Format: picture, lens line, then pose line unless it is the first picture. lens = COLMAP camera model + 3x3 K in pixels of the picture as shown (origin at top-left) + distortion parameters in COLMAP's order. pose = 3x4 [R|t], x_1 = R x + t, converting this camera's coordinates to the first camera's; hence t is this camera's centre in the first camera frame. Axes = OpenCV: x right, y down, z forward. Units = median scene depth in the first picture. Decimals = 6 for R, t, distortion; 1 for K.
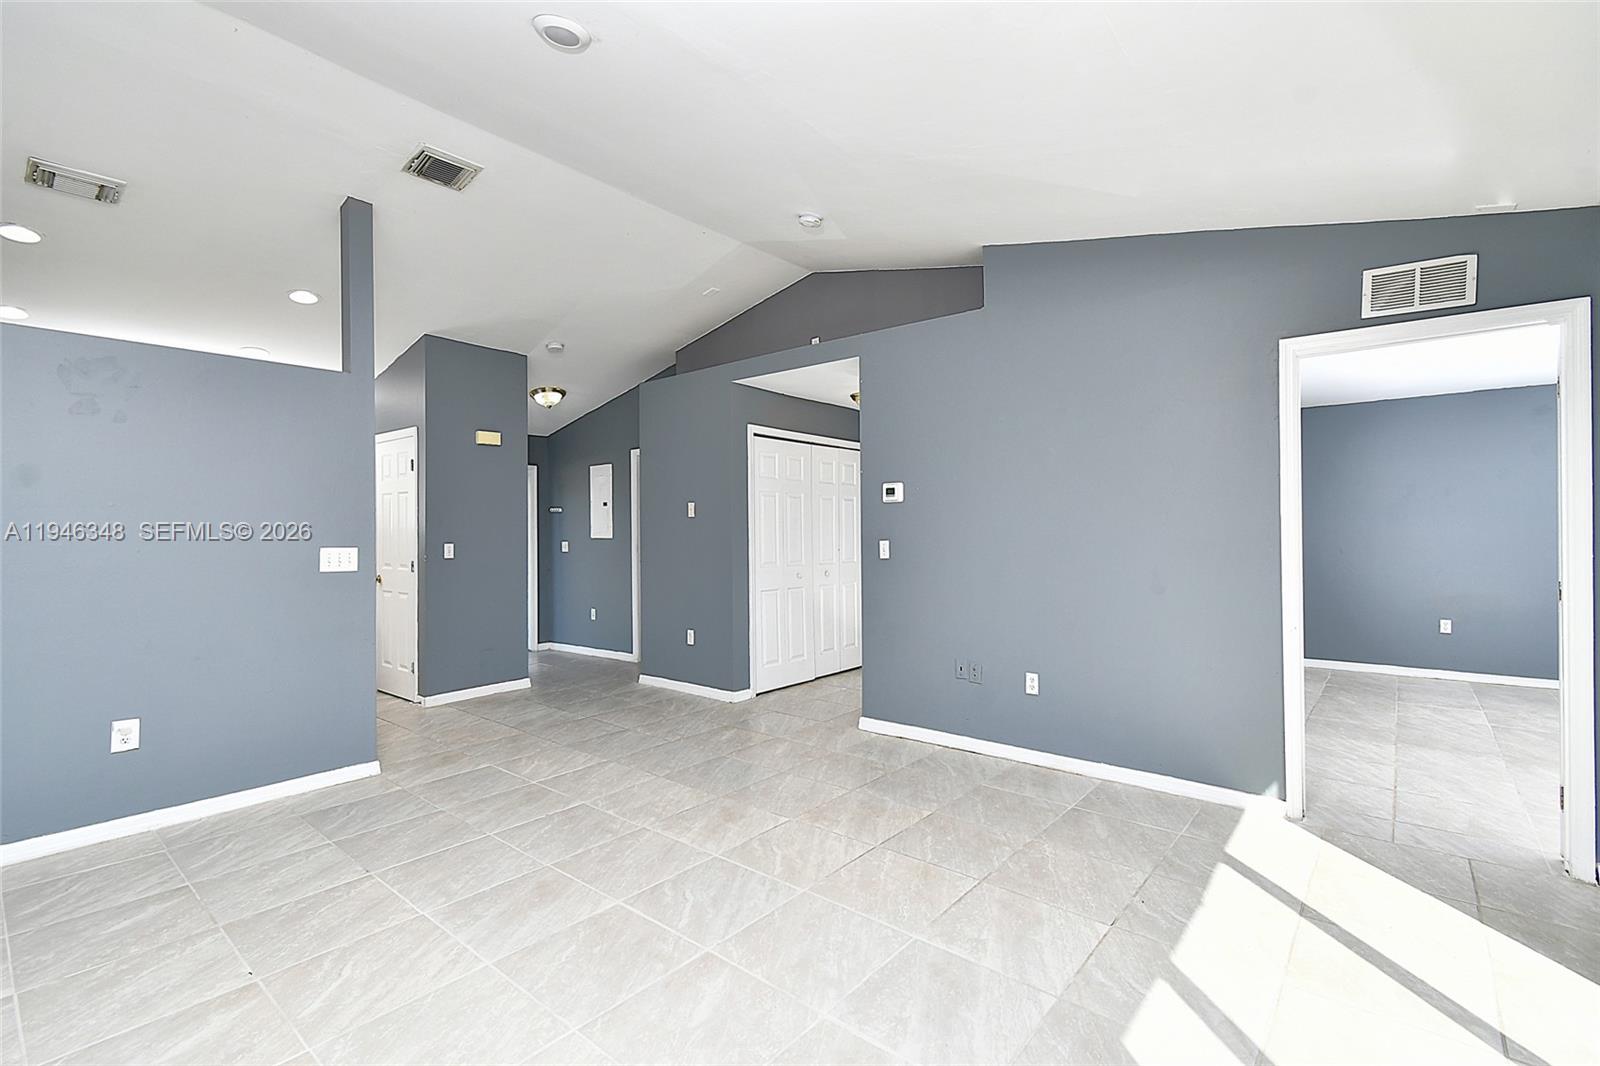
lens RADIAL K [[716.9, 0, 807.4], [0, 716.9, 531.8], [0, 0, 1]] dist [0.000042, -0.000004]
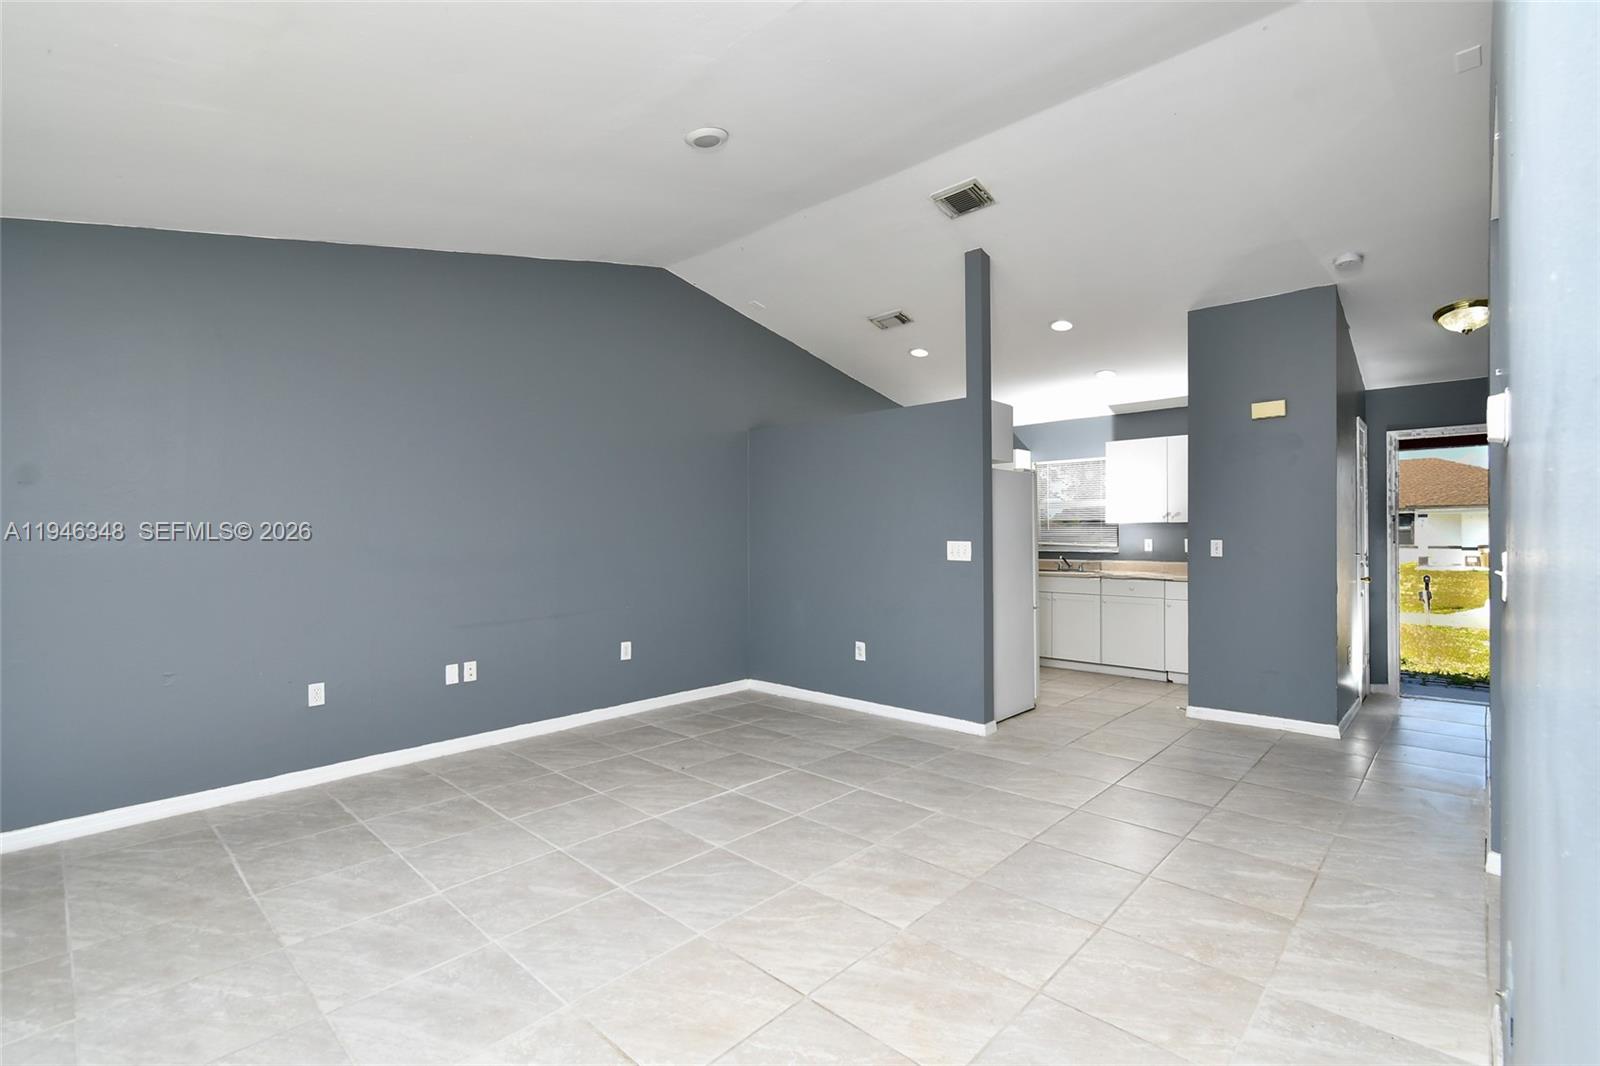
lens RADIAL K [[716.9, 0, 807.4], [0, 716.9, 531.8], [0, 0, 1]] dist [0.000042, -0.000004]
pose [[-0.060098, 0.006392, -0.998172, 0.729999], [0.008817, 0.999944, 0.005873, -0.005421], [0.998154, -0.008448, -0.060151, 0.988431]]
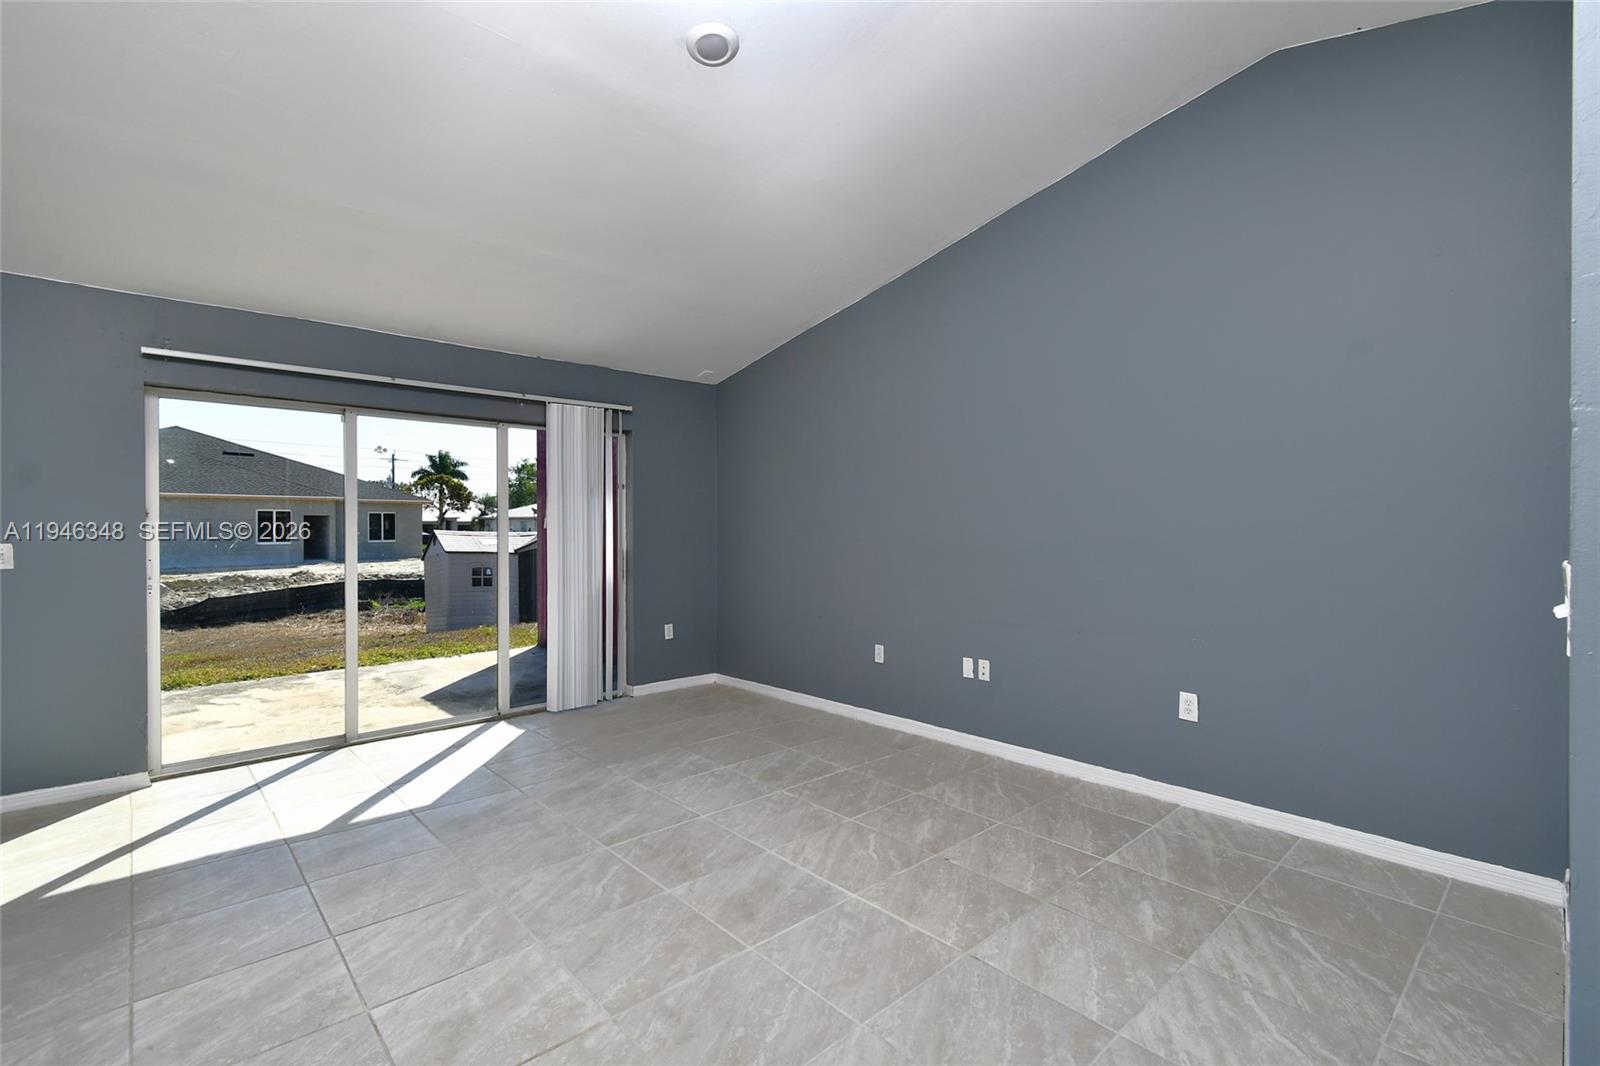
lens RADIAL K [[716.9, 0, 807.4], [0, 716.9, 531.8], [0, 0, 1]] dist [0.000042, -0.000004]
pose [[-0.991759, 0.007276, 0.127910, -0.477809], [0.007774, 0.999964, 0.003396, 0.007819], [-0.127881, 0.004362, -0.991780, 1.598218]]
